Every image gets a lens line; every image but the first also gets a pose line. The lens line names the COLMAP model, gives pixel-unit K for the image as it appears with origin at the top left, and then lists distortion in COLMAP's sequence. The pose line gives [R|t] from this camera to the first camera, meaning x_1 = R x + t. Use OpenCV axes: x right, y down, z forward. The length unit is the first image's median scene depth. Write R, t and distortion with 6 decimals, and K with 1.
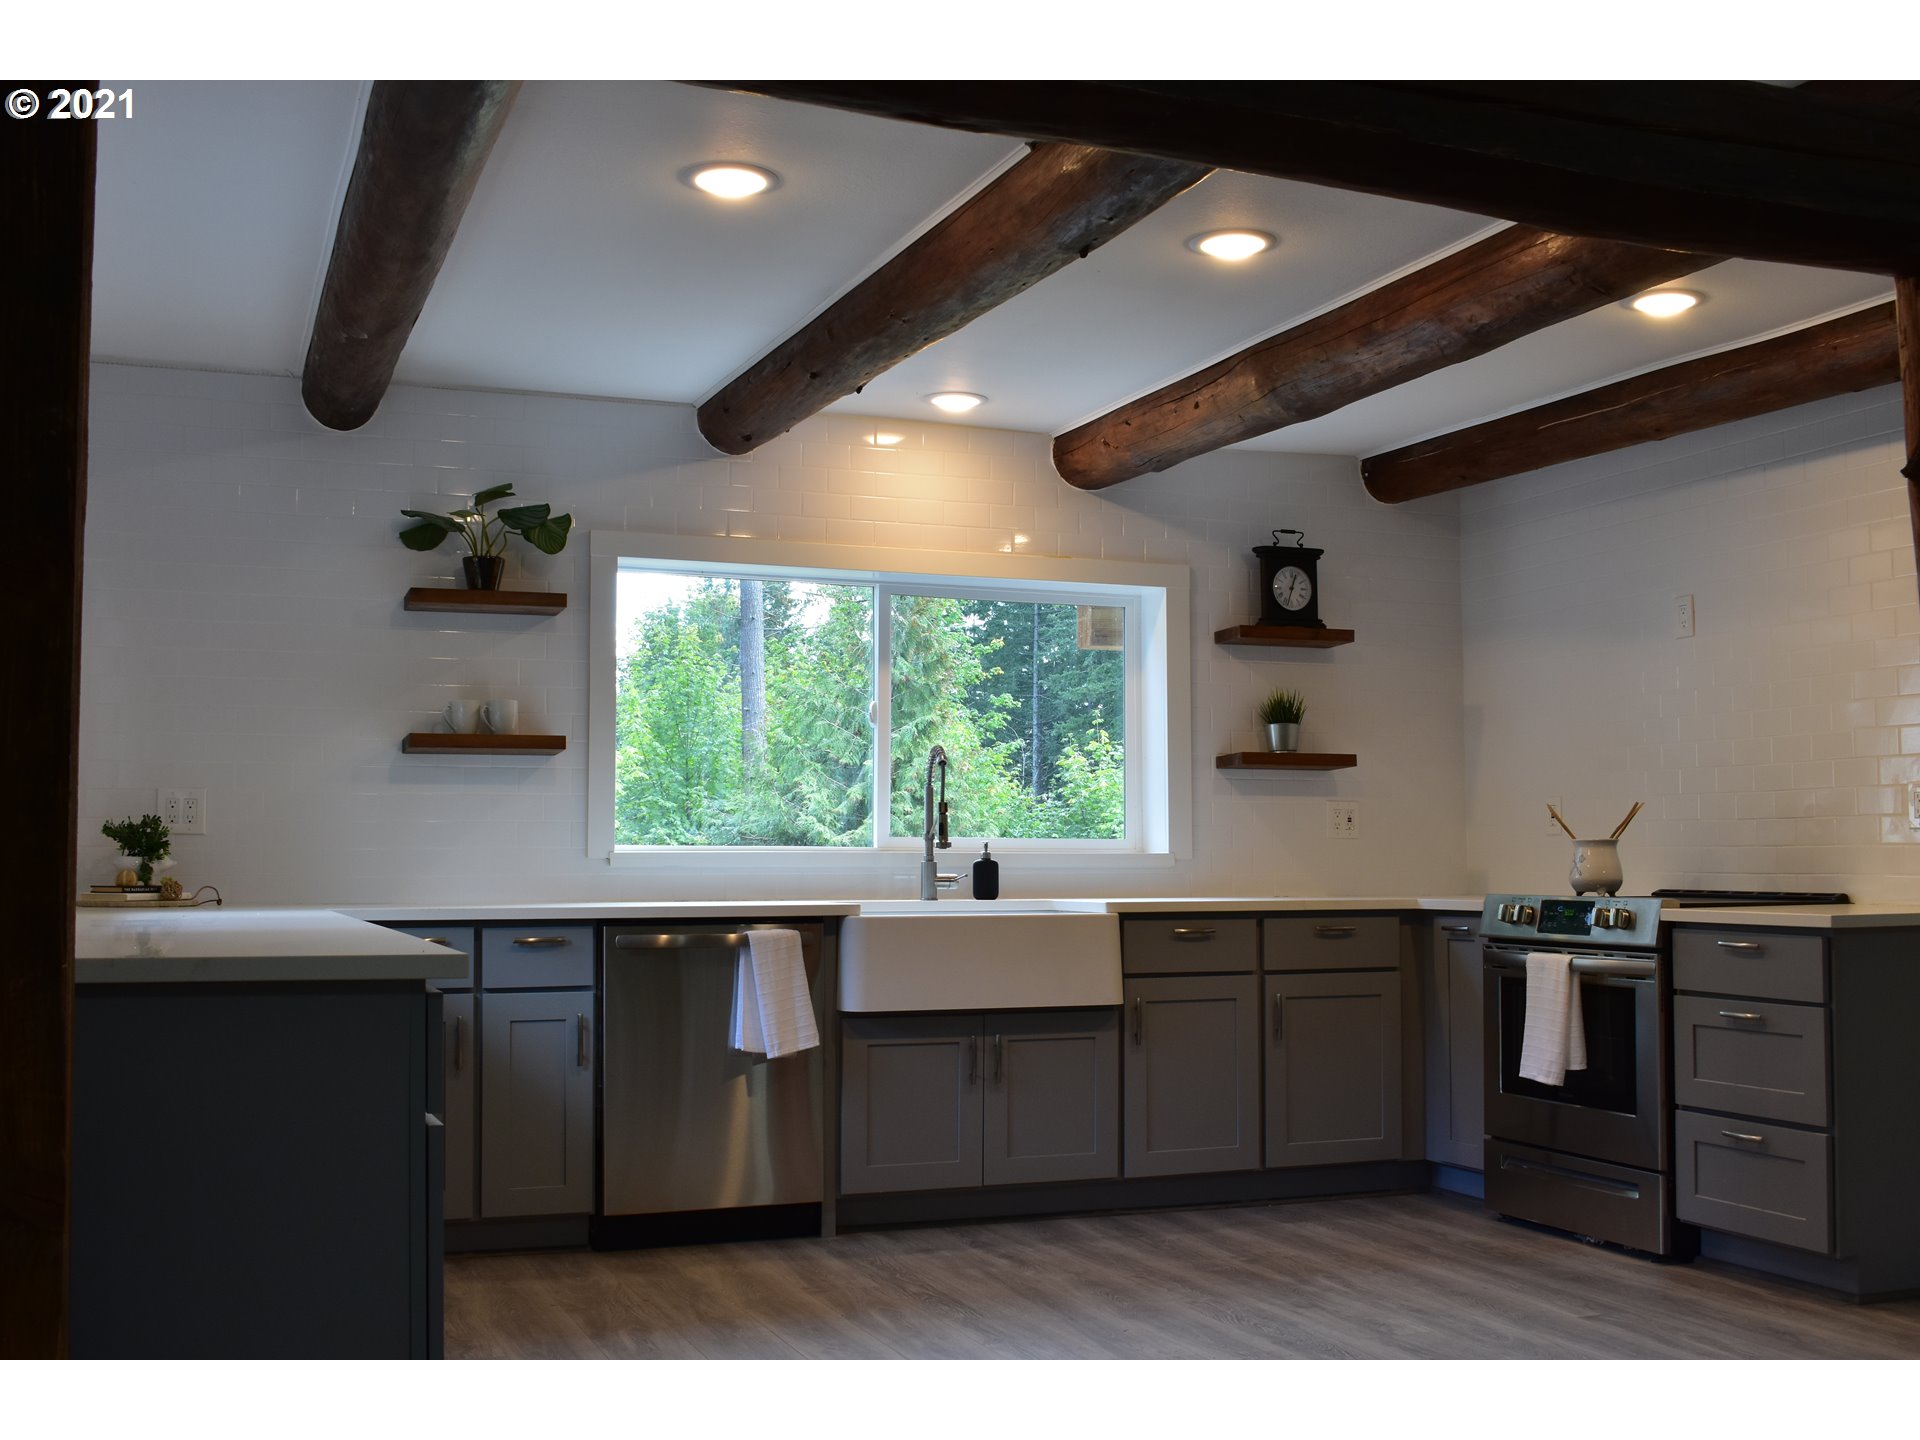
lens RADIAL K [[2050.0, 0, 960.0], [0, 2050.0, 720.0], [0, 0, 1]] dist [-0.057383, -0.029713]
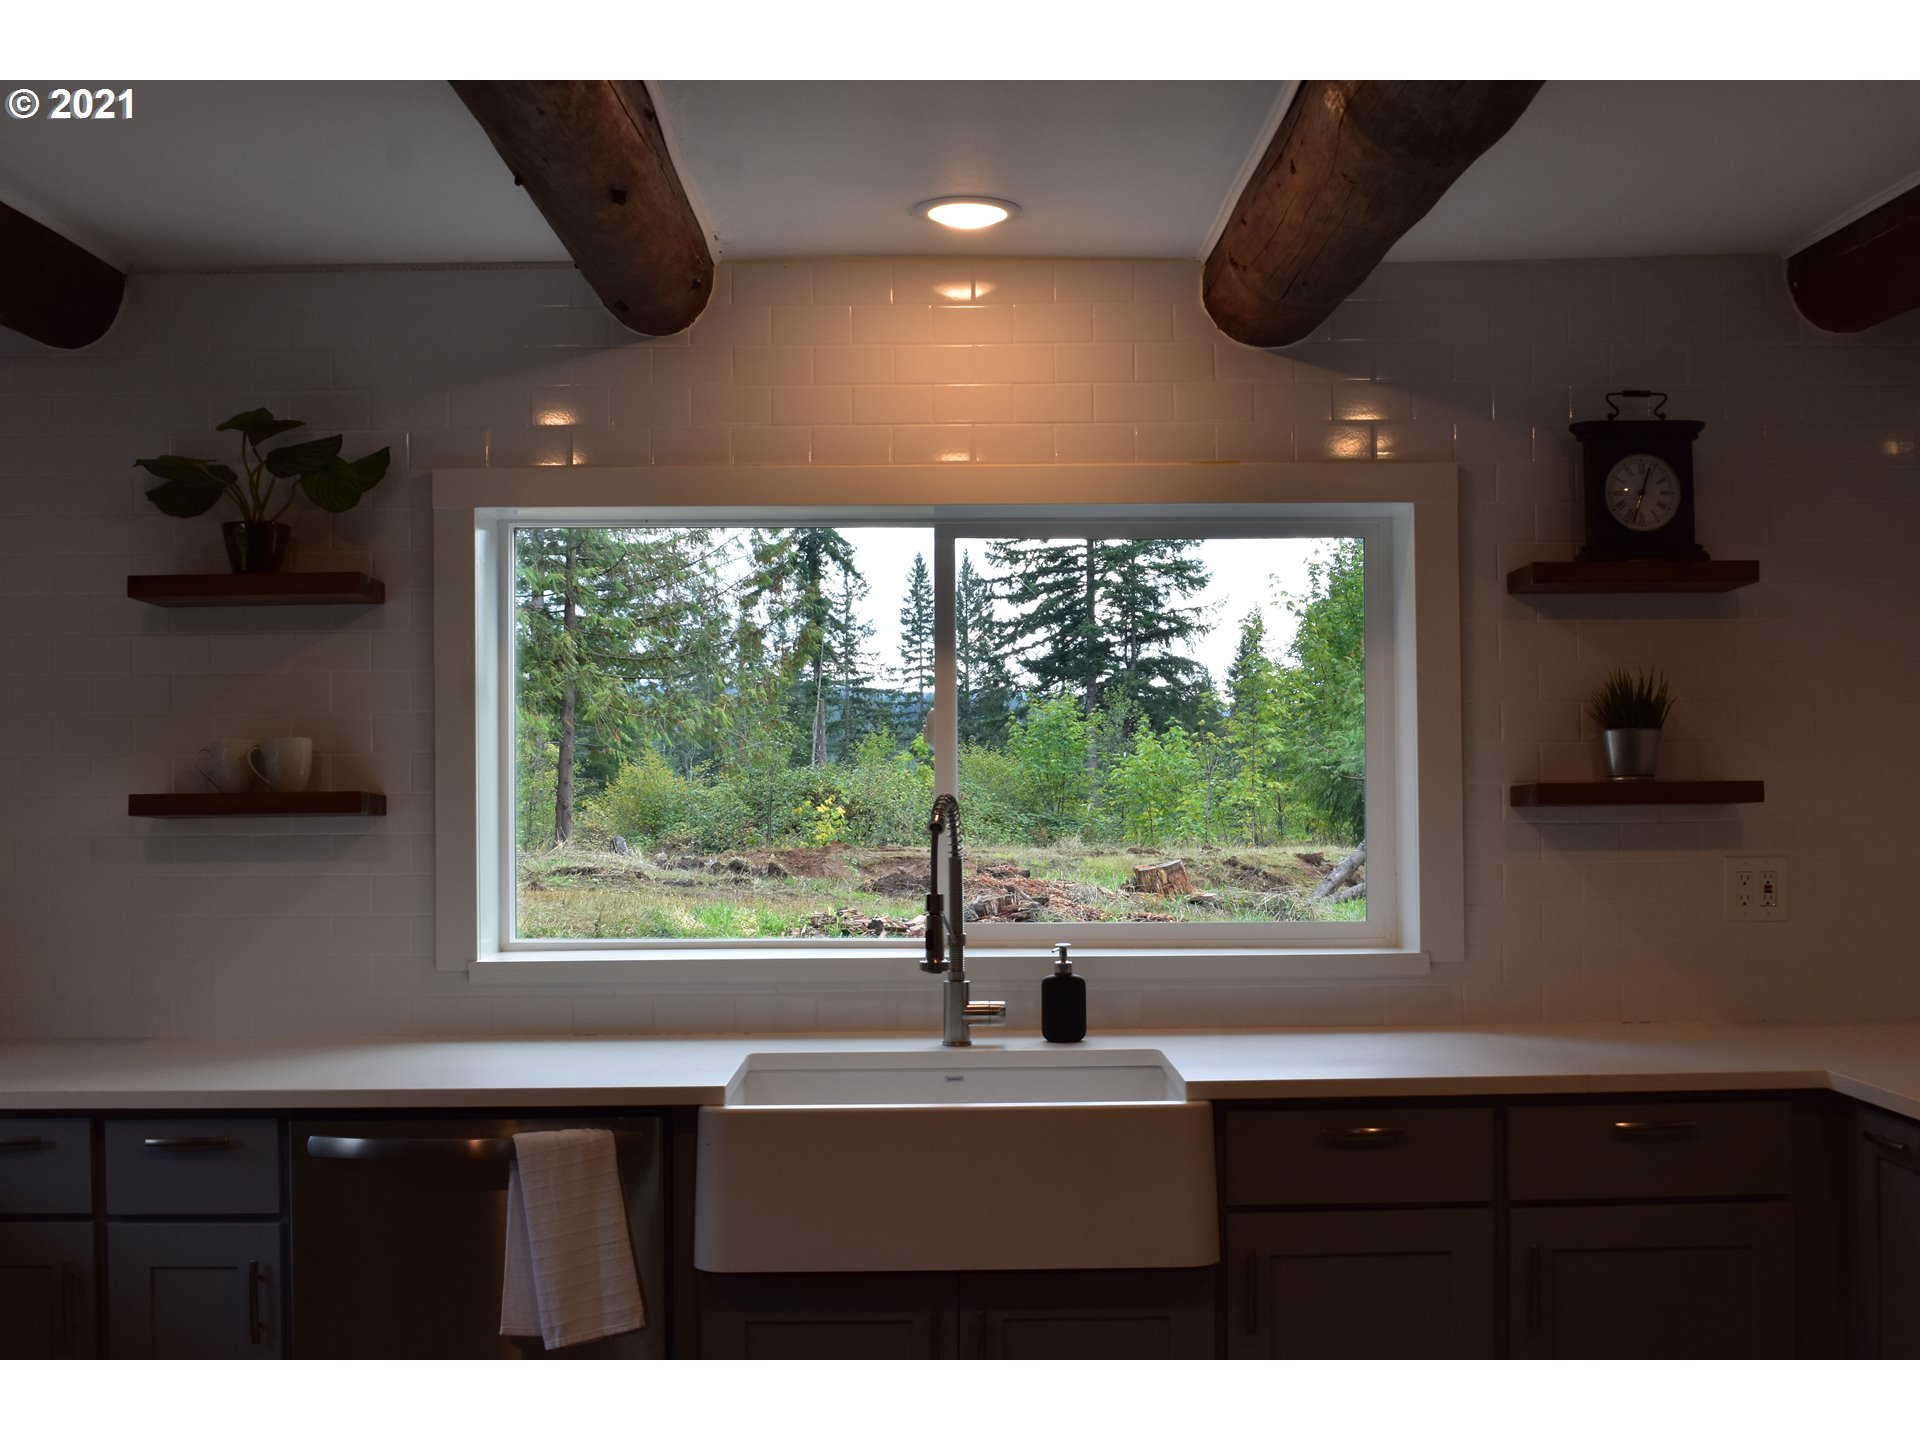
lens RADIAL K [[2050.0, 0, 960.0], [0, 2050.0, 720.0], [0, 0, 1]] dist [-0.057383, -0.029713]
pose [[0.934762, -0.015973, -0.354915, 0.201042], [0.032717, 0.998614, 0.041226, -0.033074], [0.353765, -0.050149, 0.933989, 0.430568]]
